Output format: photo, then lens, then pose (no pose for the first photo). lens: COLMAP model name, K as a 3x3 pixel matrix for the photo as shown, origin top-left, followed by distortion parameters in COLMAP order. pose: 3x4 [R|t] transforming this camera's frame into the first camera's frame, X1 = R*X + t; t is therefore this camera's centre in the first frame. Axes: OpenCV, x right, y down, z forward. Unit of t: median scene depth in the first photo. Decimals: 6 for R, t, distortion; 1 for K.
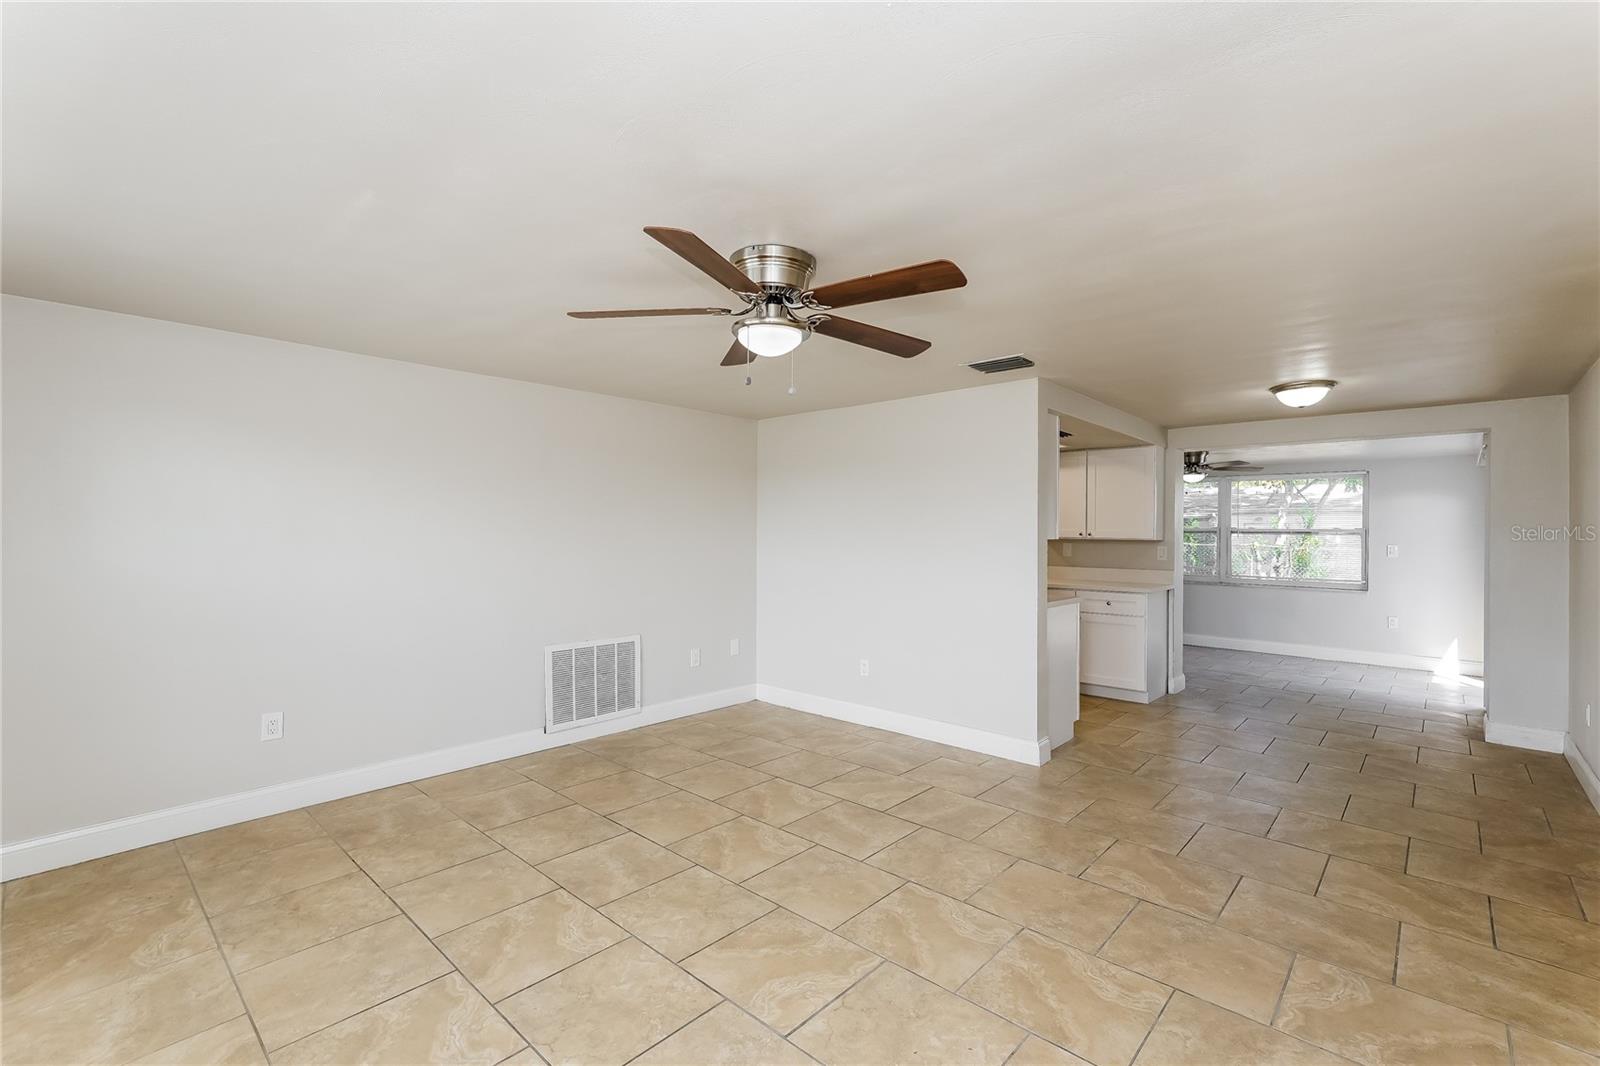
lens RADIAL K [[701.5, 0, 796.1], [0, 701.5, 531.7], [0, 0, 1]] dist [0.012193, 0.001071]
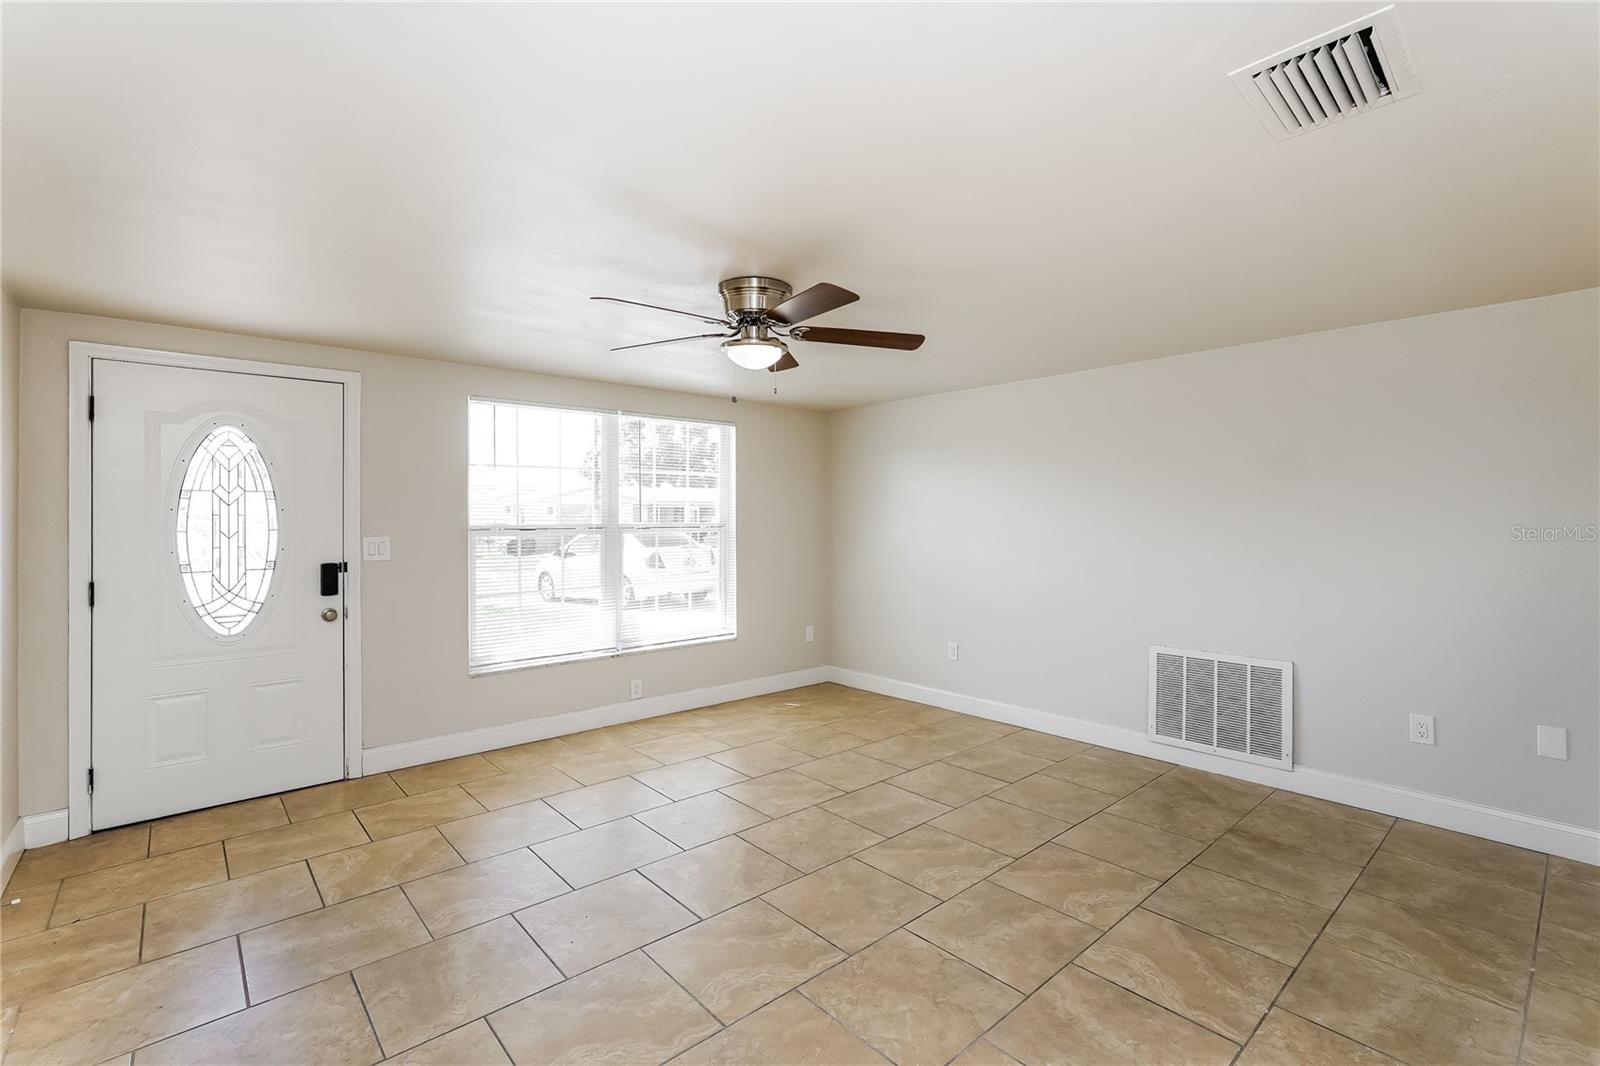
lens RADIAL K [[701.5, 0, 801.9], [0, 701.5, 530.5], [0, 0, 1]] dist [0.012193, 0.001071]
pose [[-0.092663, 0.007090, -0.995672, 0.727988], [0.008961, 0.999940, 0.006286, 0.004277], [0.995657, -0.008340, -0.092721, 0.772799]]
